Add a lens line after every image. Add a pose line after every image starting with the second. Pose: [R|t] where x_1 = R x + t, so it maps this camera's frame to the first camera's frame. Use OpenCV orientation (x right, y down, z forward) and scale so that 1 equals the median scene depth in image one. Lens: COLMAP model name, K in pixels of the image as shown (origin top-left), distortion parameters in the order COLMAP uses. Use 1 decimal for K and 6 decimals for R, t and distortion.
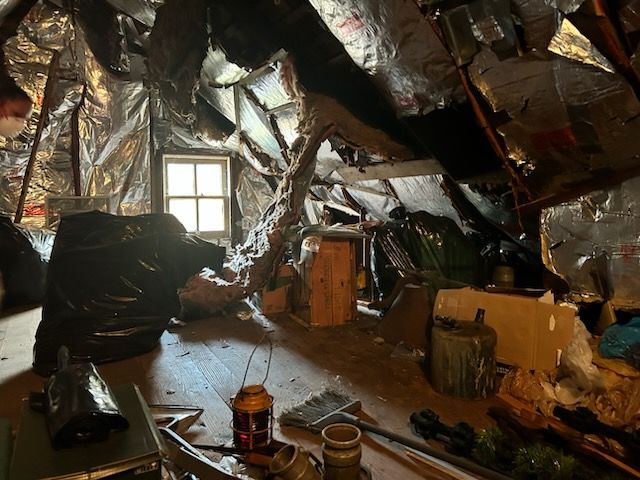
lens RADIAL K [[474.8, 0, 320.1], [0, 474.8, 256.2], [0, 0, 1]] dist [-0.002487, -0.008884]
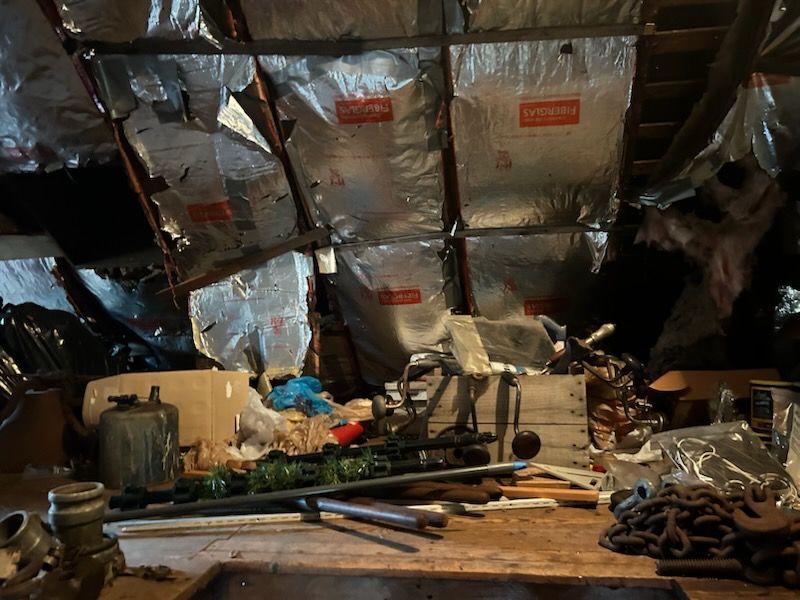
lens RADIAL K [[557.5, 0, 399.5], [0, 557.5, 320.5], [0, 0, 1]] dist [0.039914, -0.036009]
pose [[0.641873, -0.024336, 0.766424, -0.187622], [0.113604, 0.991485, -0.063660, 0.112240], [-0.758349, 0.127930, 0.639172, -0.057620]]
